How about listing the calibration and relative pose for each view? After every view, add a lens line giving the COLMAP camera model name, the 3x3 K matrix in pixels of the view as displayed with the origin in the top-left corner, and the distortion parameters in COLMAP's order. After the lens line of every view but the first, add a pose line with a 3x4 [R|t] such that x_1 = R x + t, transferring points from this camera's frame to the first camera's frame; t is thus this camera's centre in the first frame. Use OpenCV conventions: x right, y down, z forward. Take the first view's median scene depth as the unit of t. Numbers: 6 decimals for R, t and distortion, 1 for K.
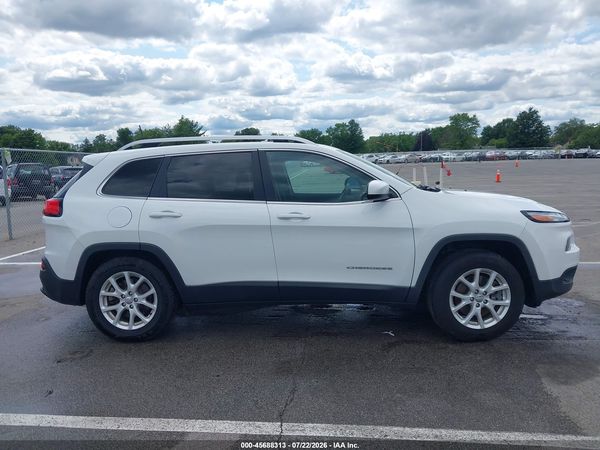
lens RADIAL K [[471.2, 0, 296.7], [0, 471.2, 224.7], [0, 0, 1]] dist [0.030644, -0.036647]
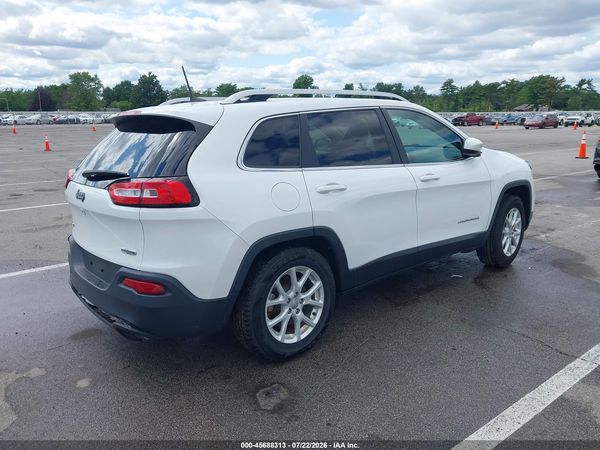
lens RADIAL K [[471.2, 0, 296.1], [0, 471.2, 223.1], [0, 0, 1]] dist [0.030644, -0.036647]
pose [[0.728752, -0.135193, 0.671300, -0.847277], [0.085103, 0.990598, 0.107109, -0.051364], [-0.679469, -0.020926, 0.733406, 0.440811]]
